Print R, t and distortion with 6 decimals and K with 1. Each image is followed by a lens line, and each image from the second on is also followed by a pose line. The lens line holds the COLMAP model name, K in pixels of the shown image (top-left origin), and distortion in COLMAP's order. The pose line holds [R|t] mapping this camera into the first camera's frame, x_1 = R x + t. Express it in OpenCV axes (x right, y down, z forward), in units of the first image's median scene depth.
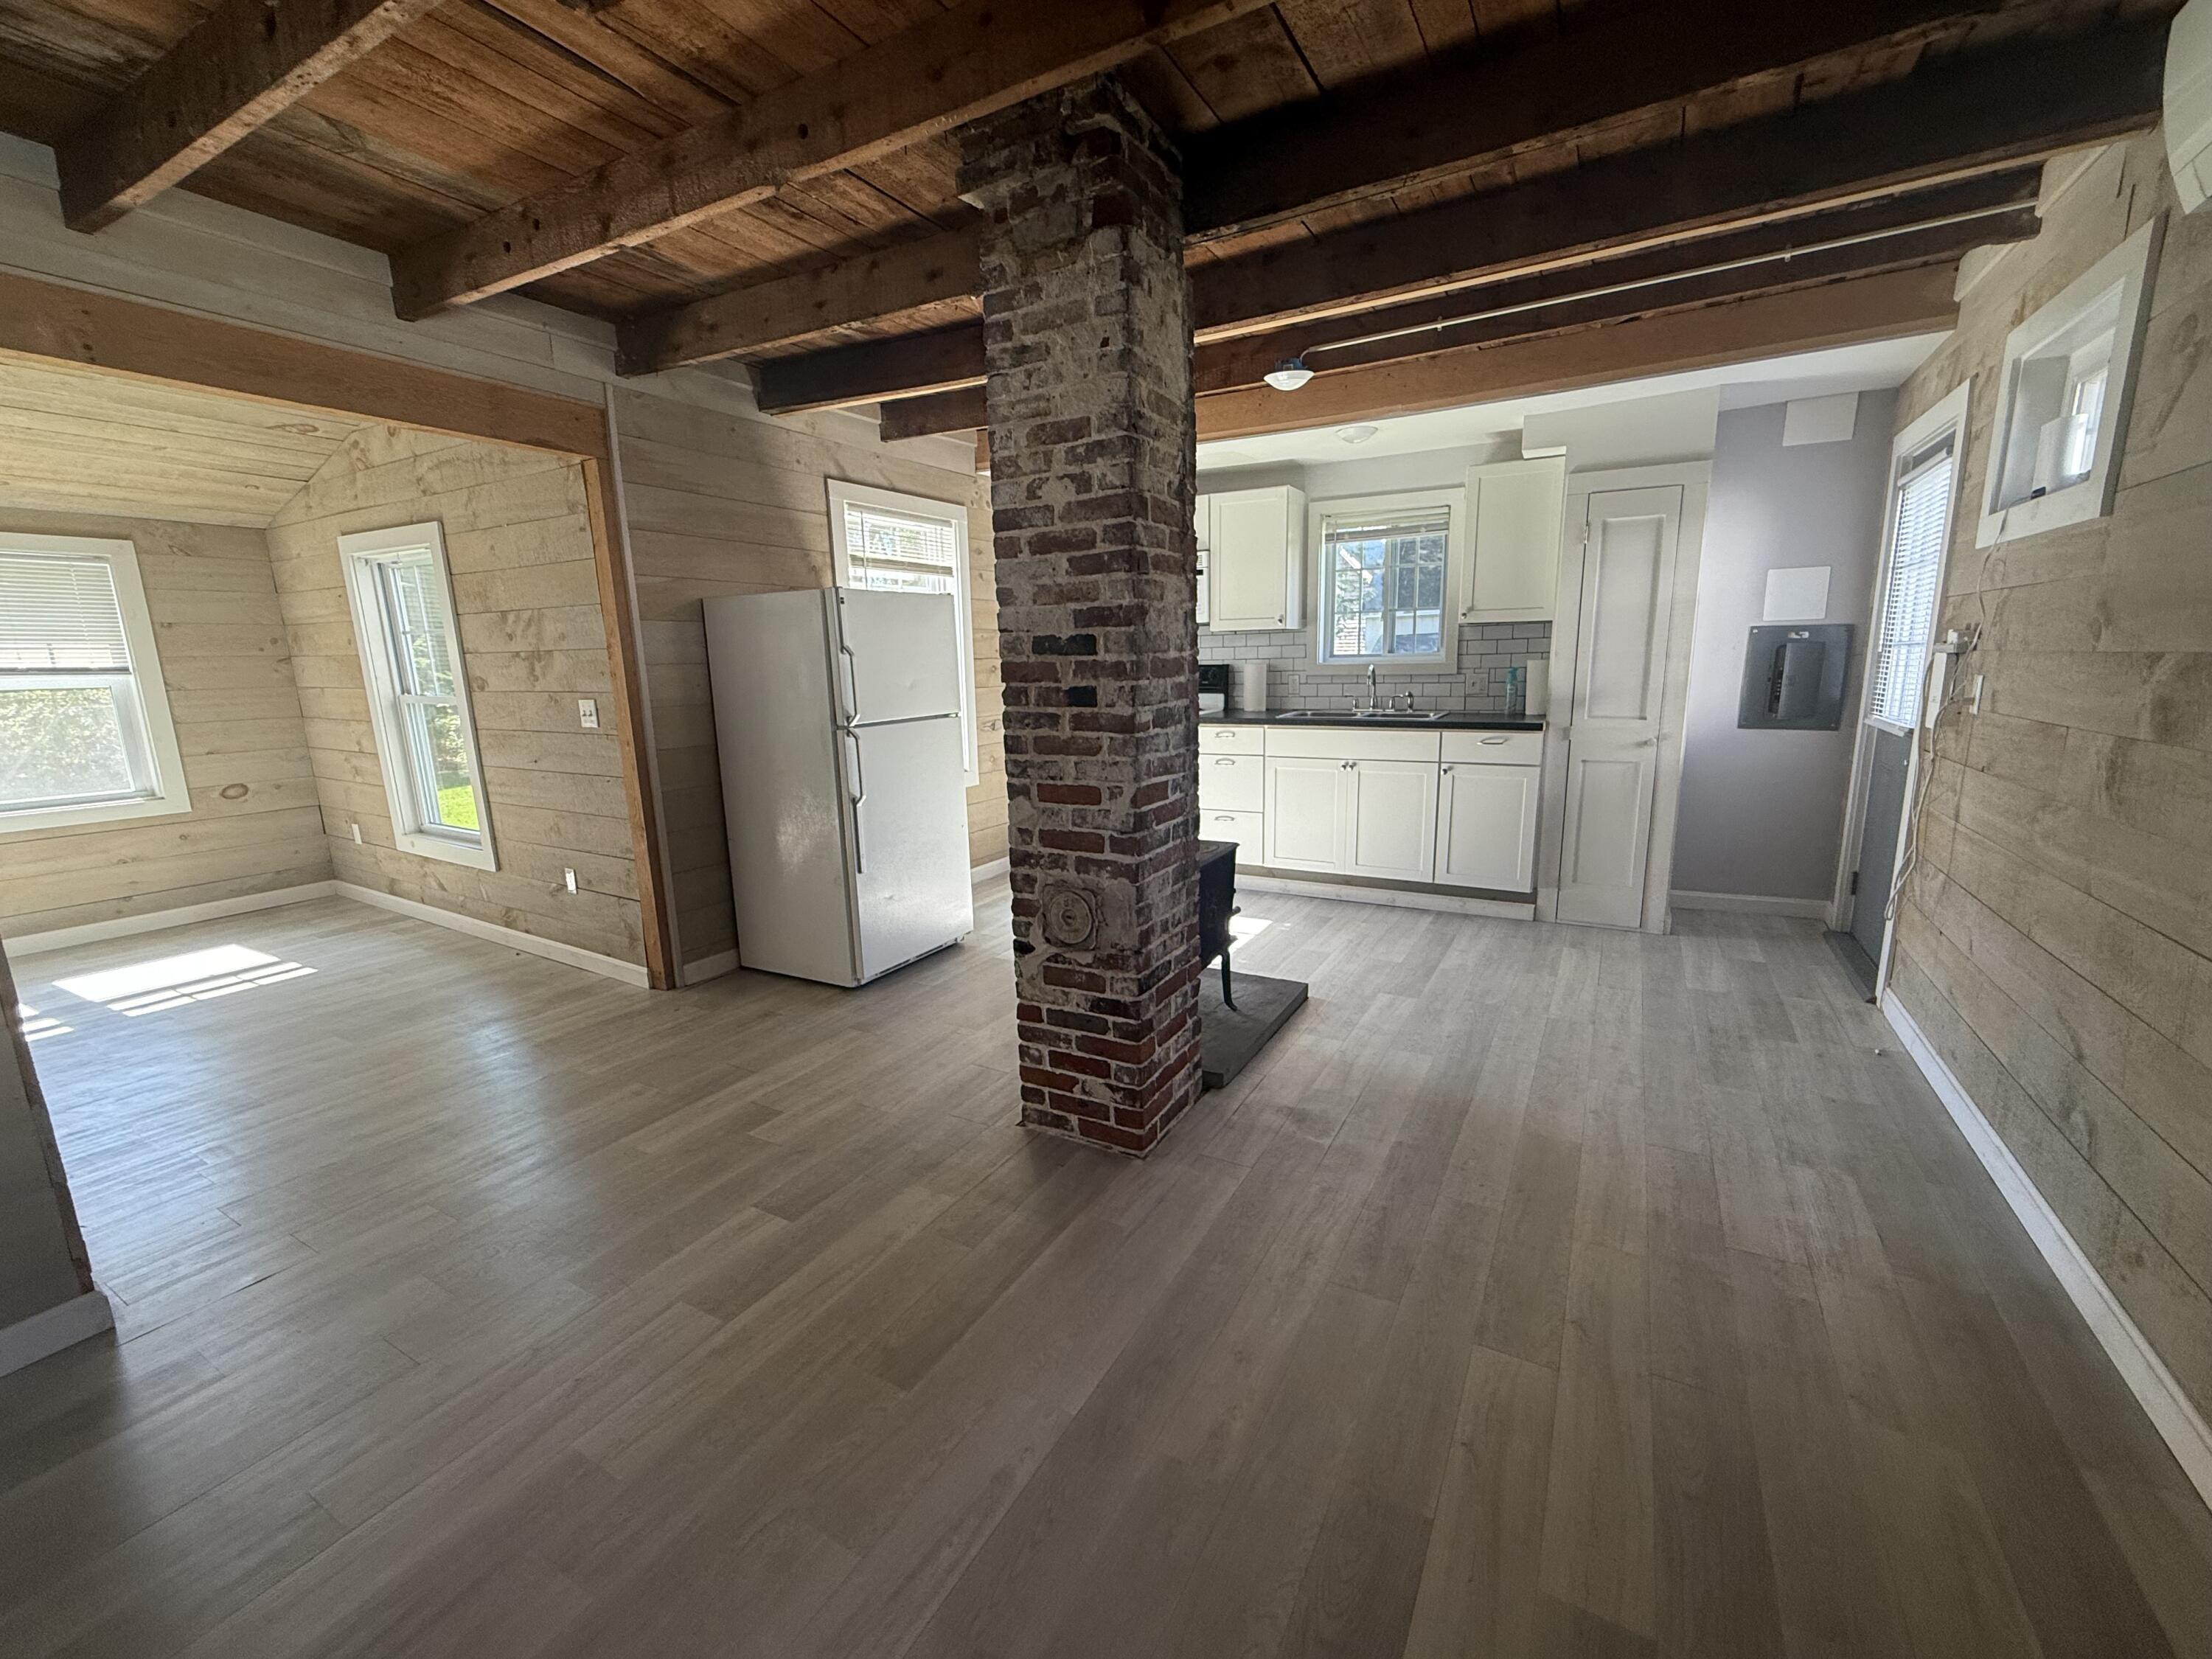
lens RADIAL K [[915.5, 0, 1110.2], [0, 915.5, 829.6], [0, 0, 1]] dist [0.004432, -0.000142]
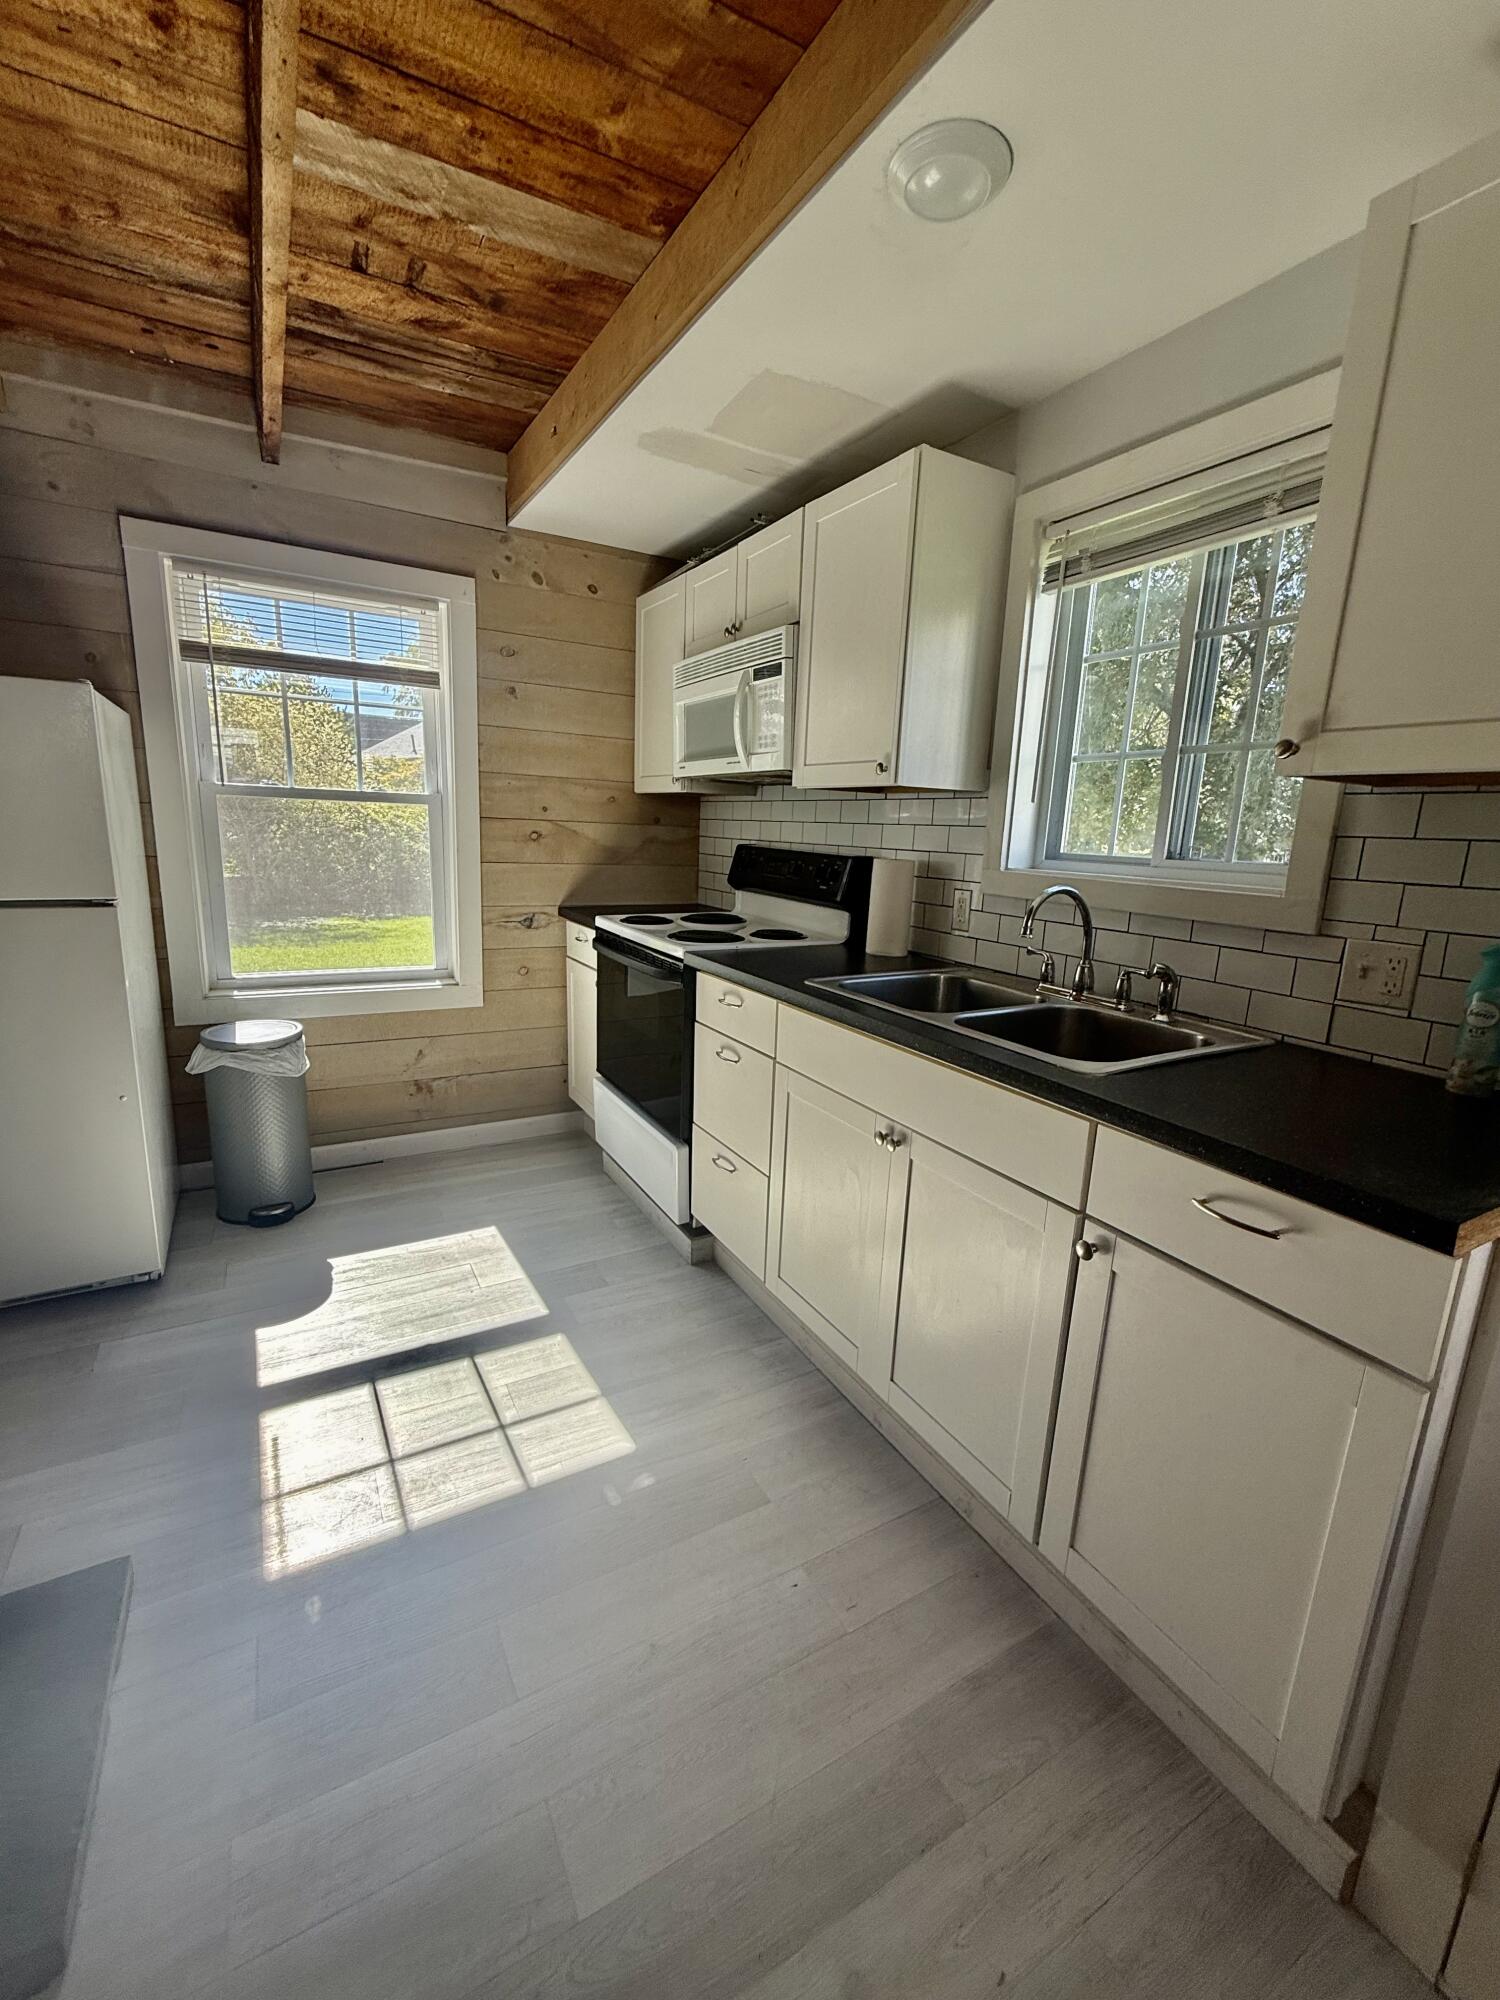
lens RADIAL K [[827.7, 0, 748.1], [0, 827.7, 1001.4], [0, 0, 1]] dist [0.004432, -0.000142]
pose [[0.854750, 0.162832, -0.492838, 0.354559], [-0.154503, 0.986294, 0.057907, -0.131264], [0.495512, 0.026649, 0.868192, 0.632039]]
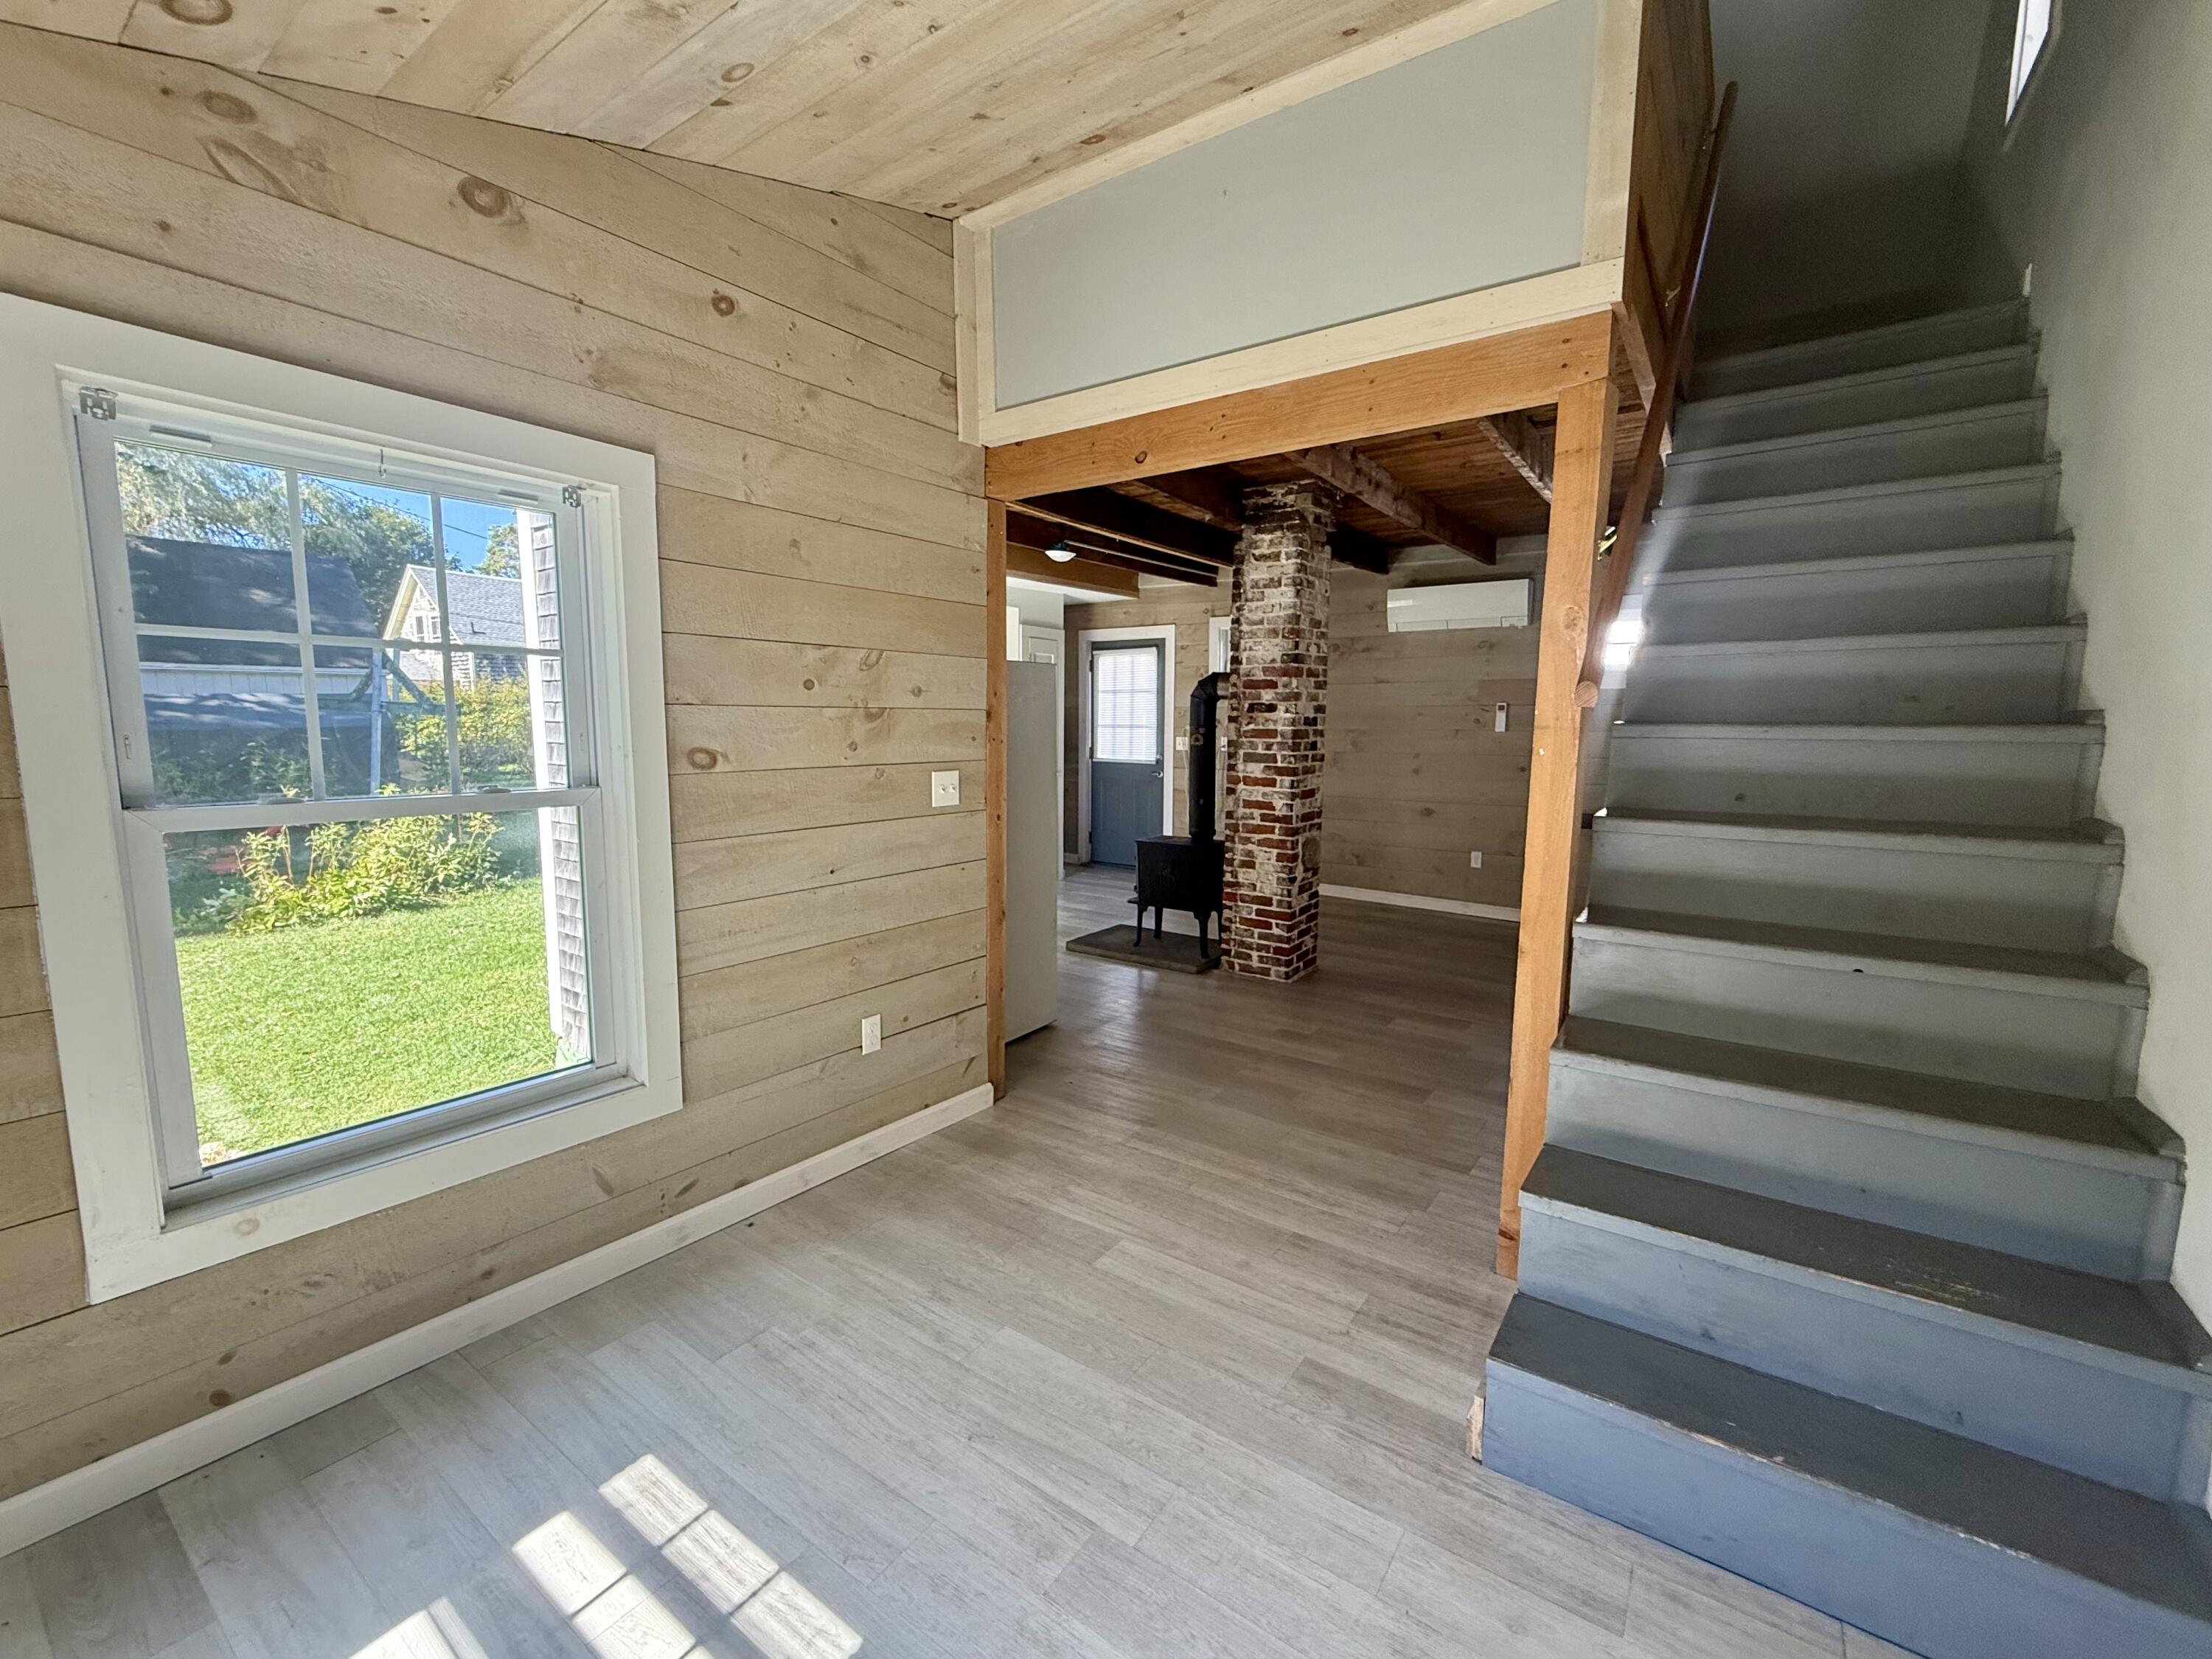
lens RADIAL K [[915.5, 0, 1104.9], [0, 915.5, 829.7], [0, 0, 1]] dist [0.004432, -0.000142]
pose [[0.101623, -0.096573, 0.990124, -2.431311], [0.183017, 0.980104, 0.076812, -0.229294], [-0.977843, 0.173404, 0.117276, 1.400636]]
